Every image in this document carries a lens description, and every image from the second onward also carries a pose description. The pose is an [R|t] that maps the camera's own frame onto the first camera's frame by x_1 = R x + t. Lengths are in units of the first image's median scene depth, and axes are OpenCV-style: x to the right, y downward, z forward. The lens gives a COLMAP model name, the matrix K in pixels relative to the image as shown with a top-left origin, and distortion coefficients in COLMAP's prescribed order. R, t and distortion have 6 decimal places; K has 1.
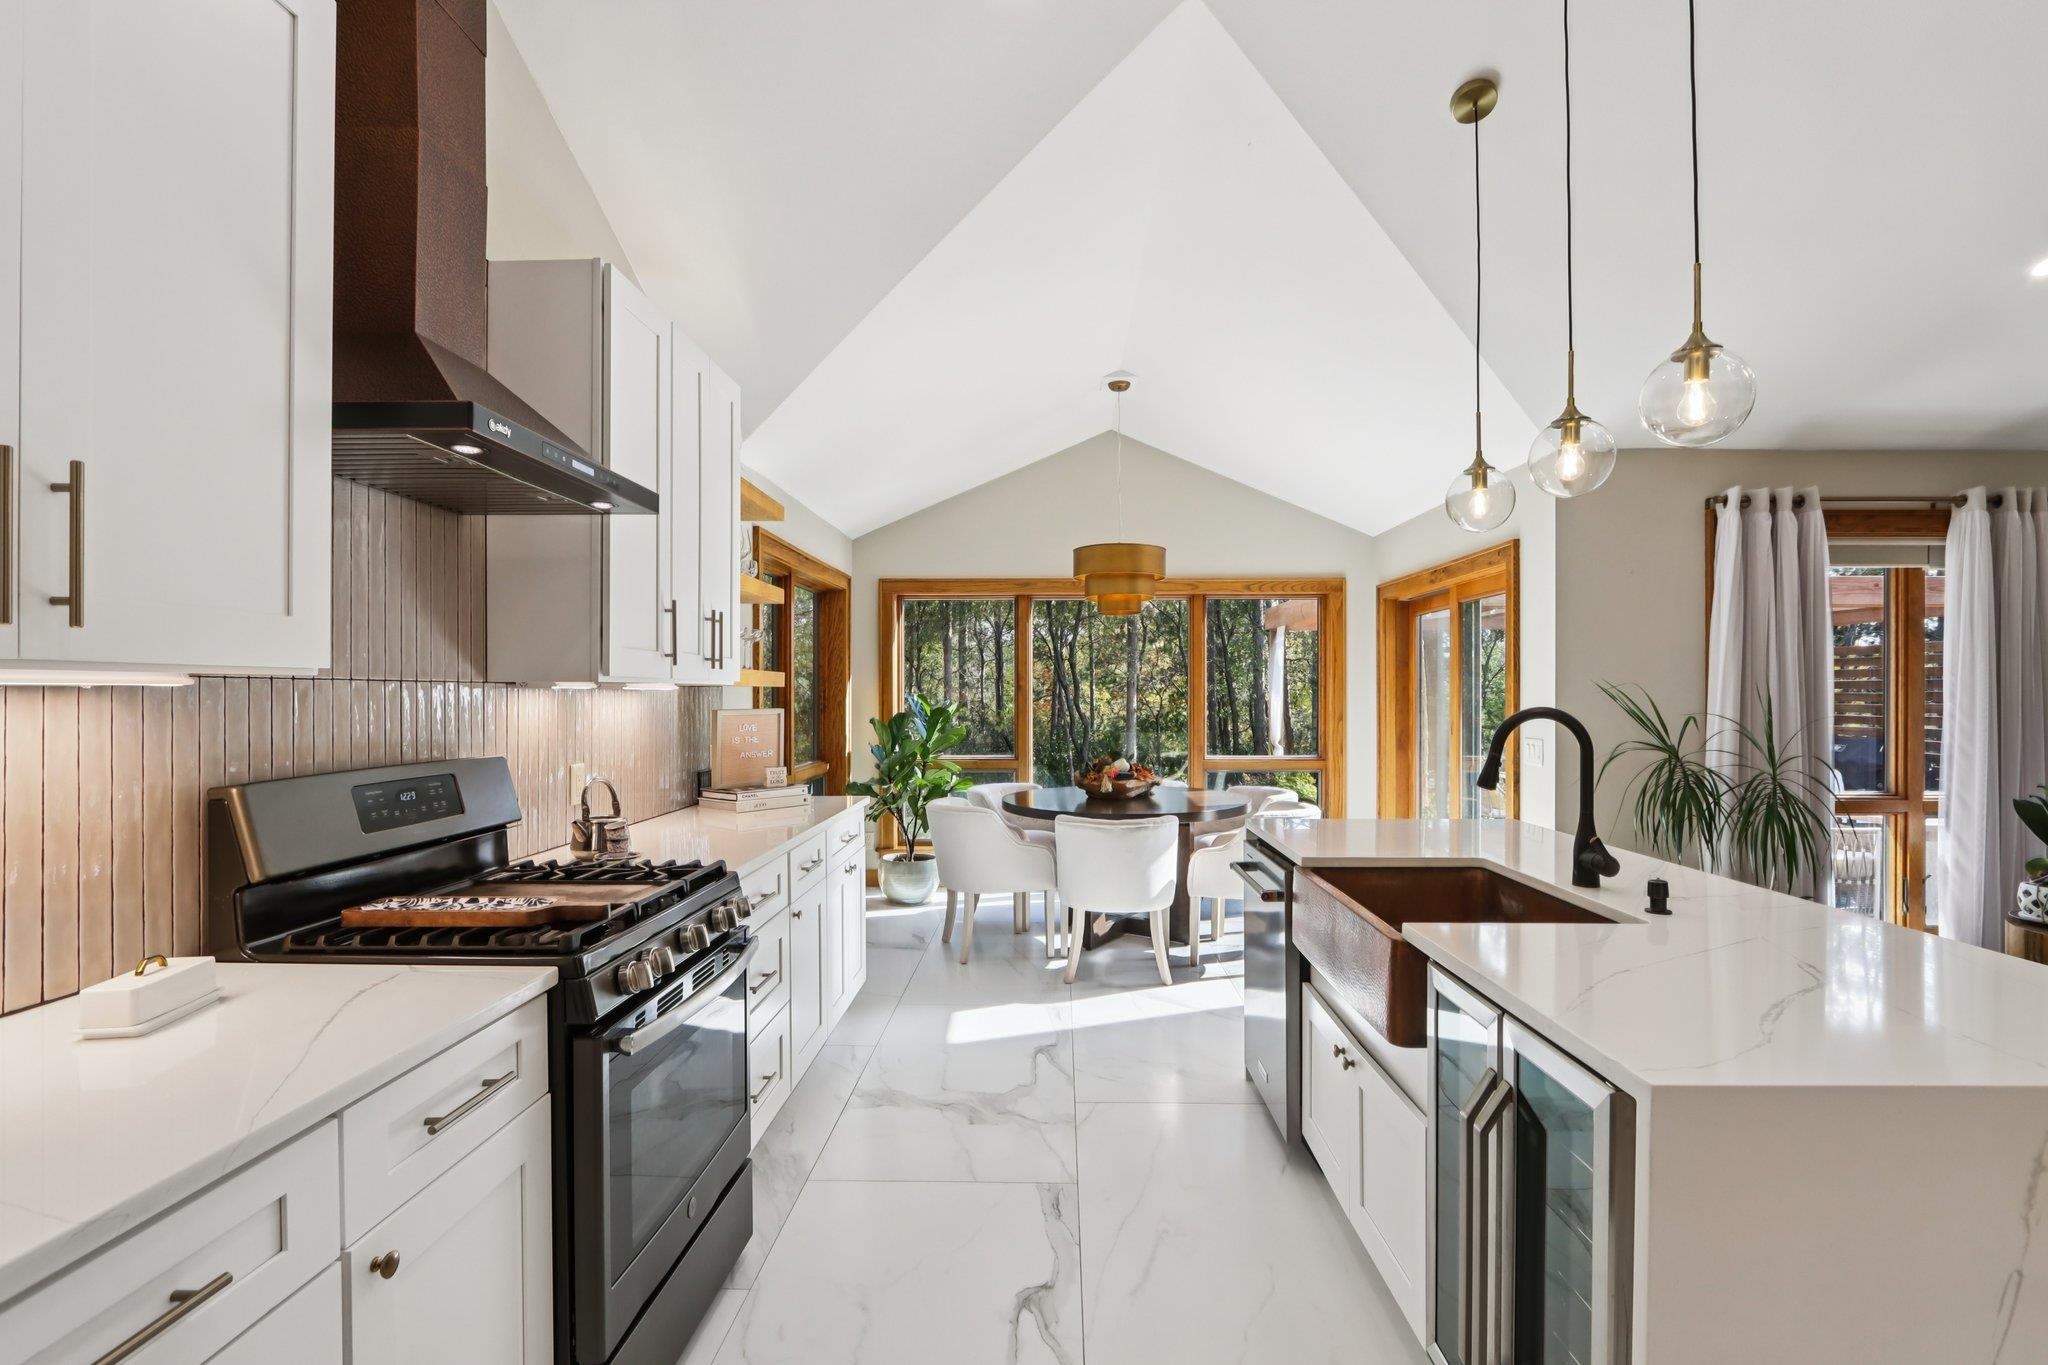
lens RADIAL K [[950.3, 0, 1030.5], [0, 950.3, 691.5], [0, 0, 1]] dist [-0.022079, 0.004672]
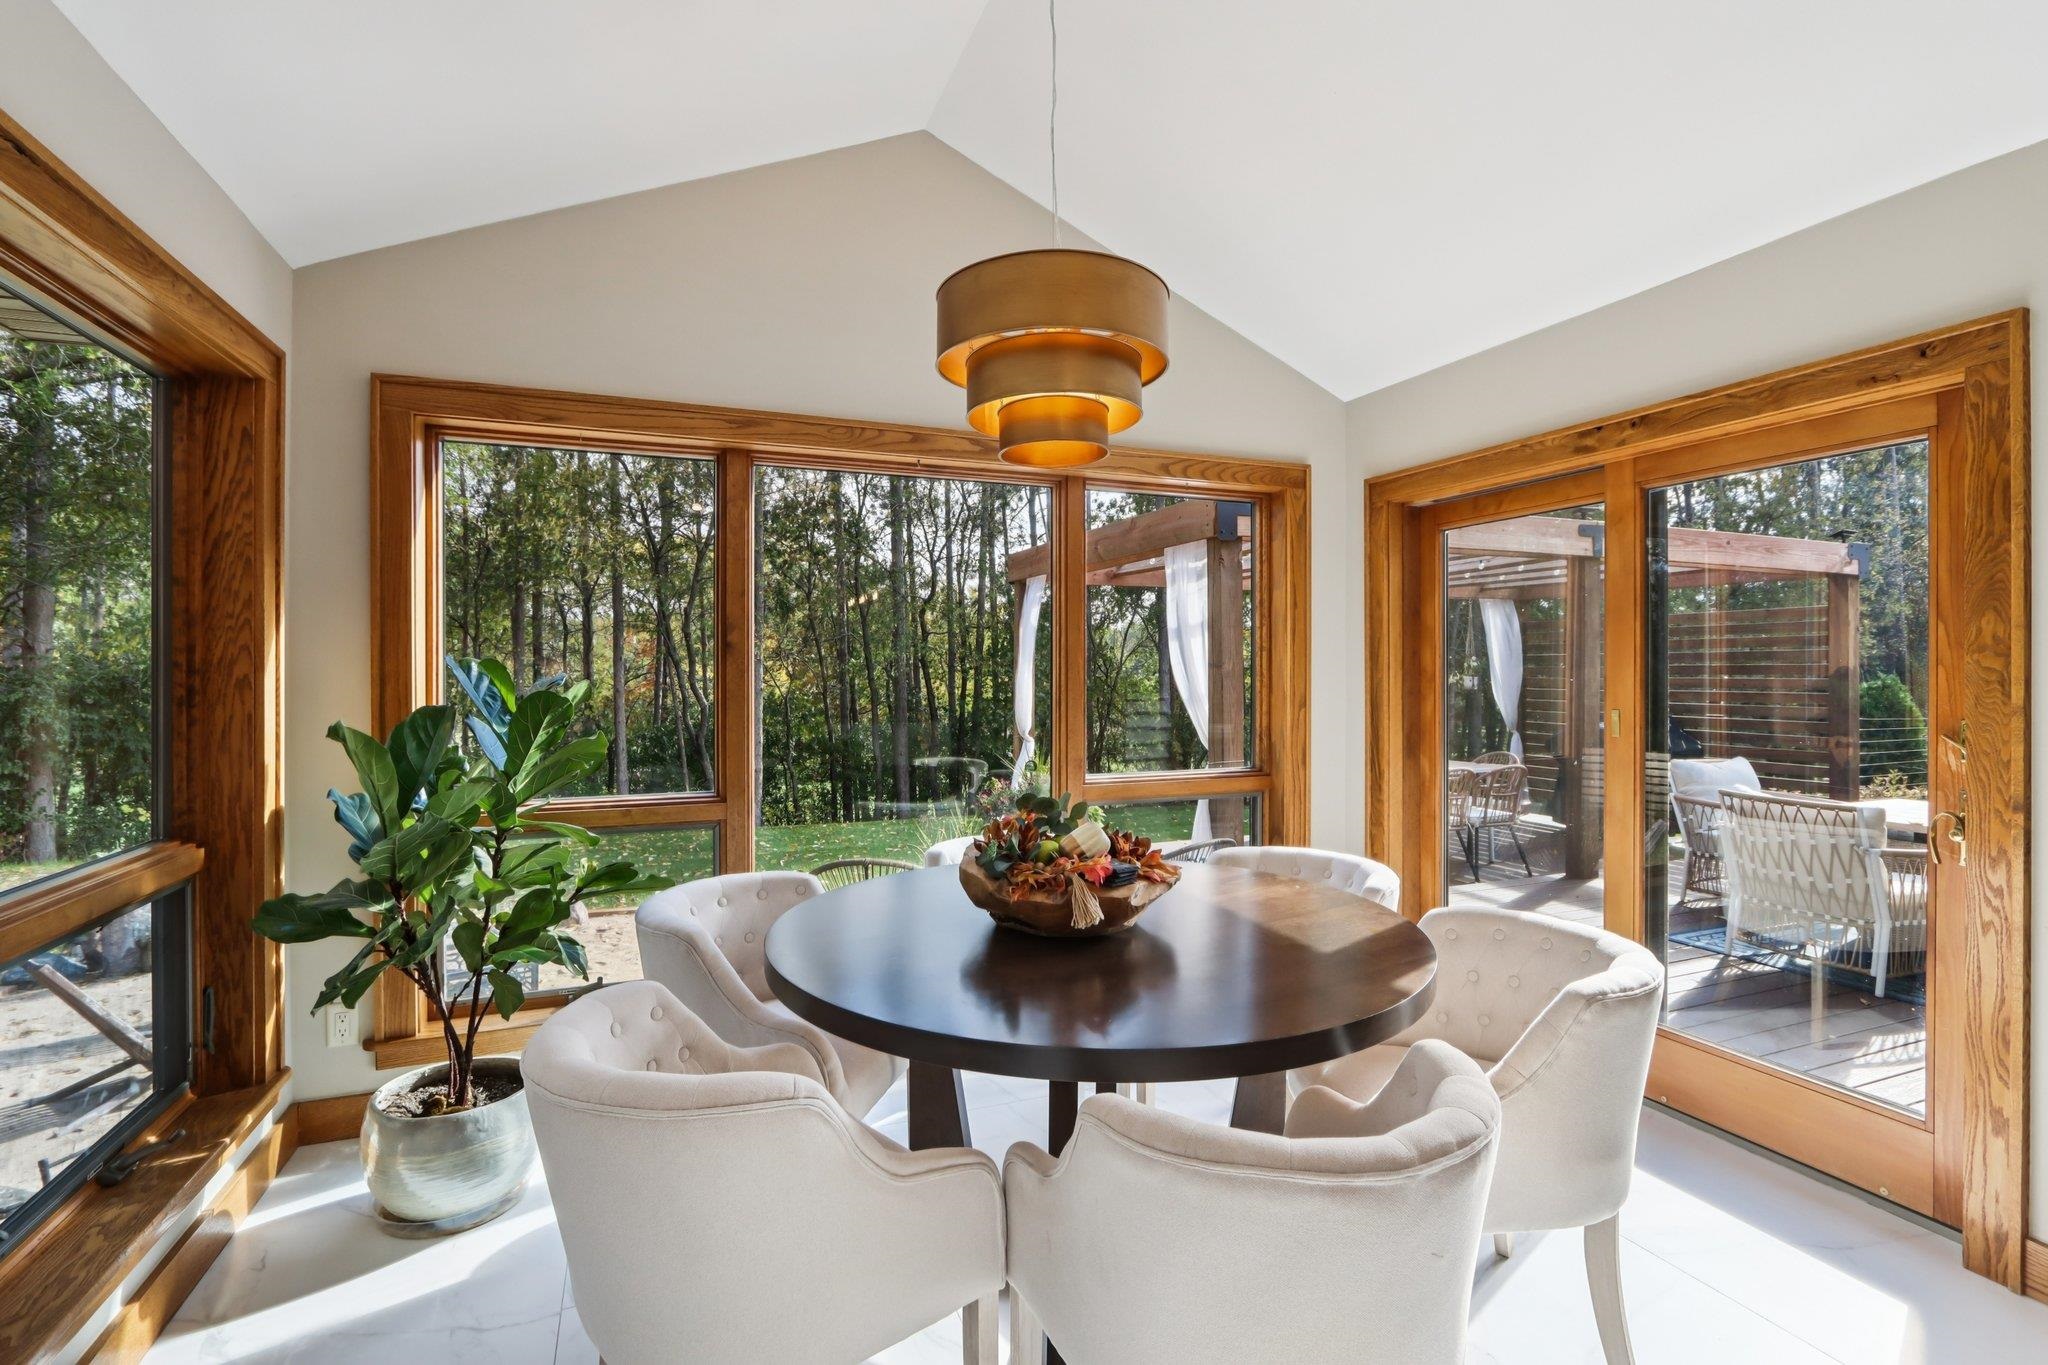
lens RADIAL K [[950.3, 0, 1024.7], [0, 950.3, 678.7], [0, 0, 1]] dist [-0.022079, 0.004672]
pose [[0.917756, -0.002308, 0.397138, -0.096695], [-0.001576, 0.999954, 0.009453, 0.010418], [-0.397142, -0.009302, 0.917710, 0.790203]]
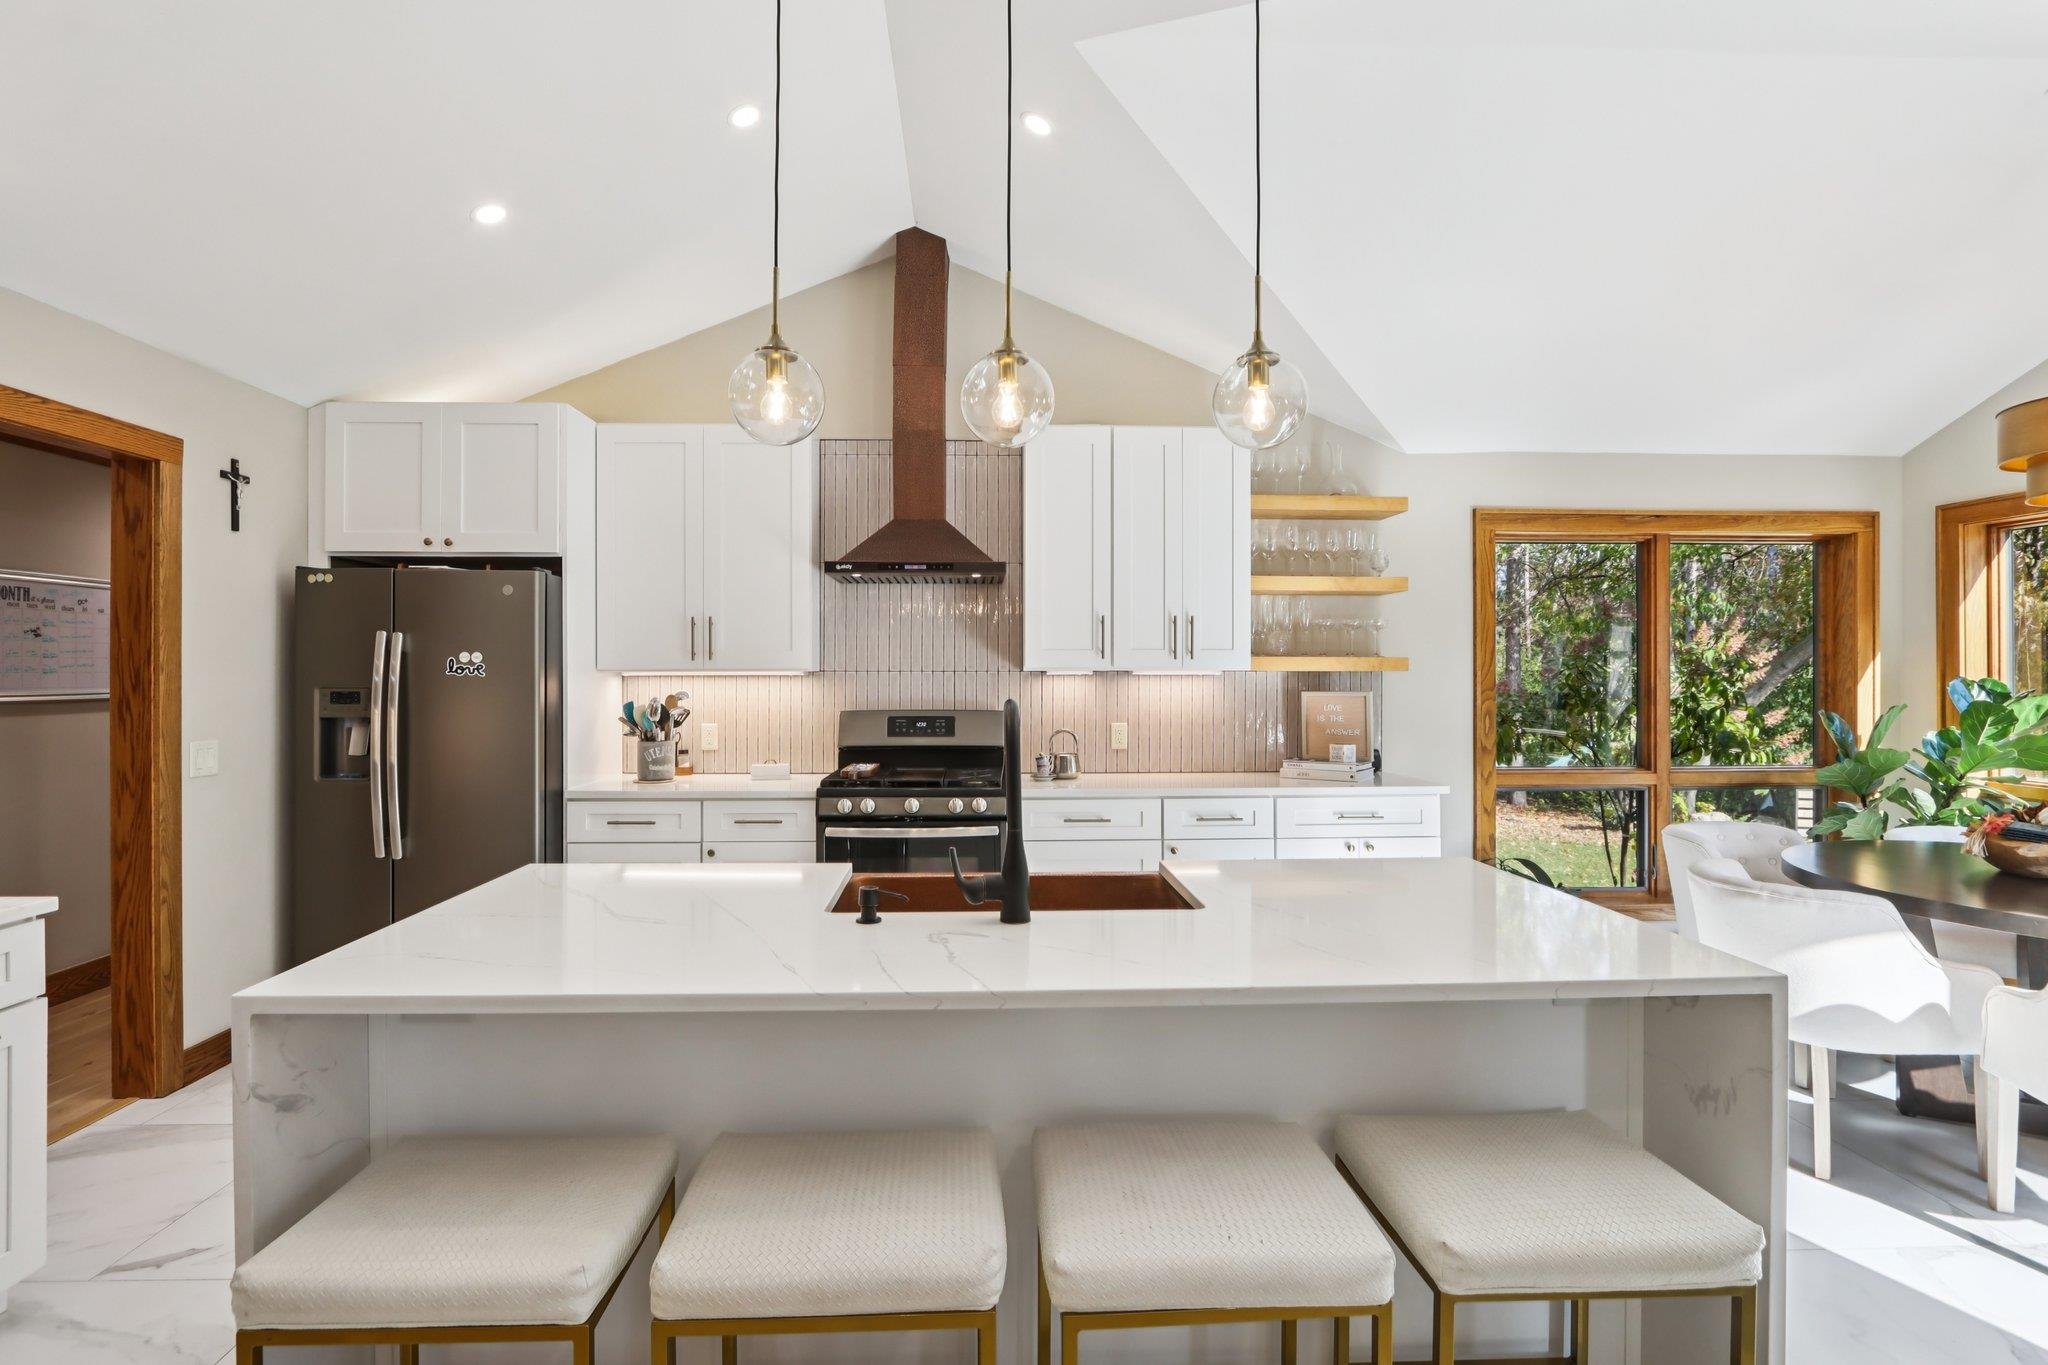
lens RADIAL K [[950.3, 0, 1019.3], [0, 950.3, 686.7], [0, 0, 1]] dist [-0.022079, 0.004672]
pose [[0.064166, 0.015478, -0.997819, 0.687590], [0.002589, 0.999874, 0.015676, -0.004918], [0.997936, -0.003589, 0.064117, 0.473663]]
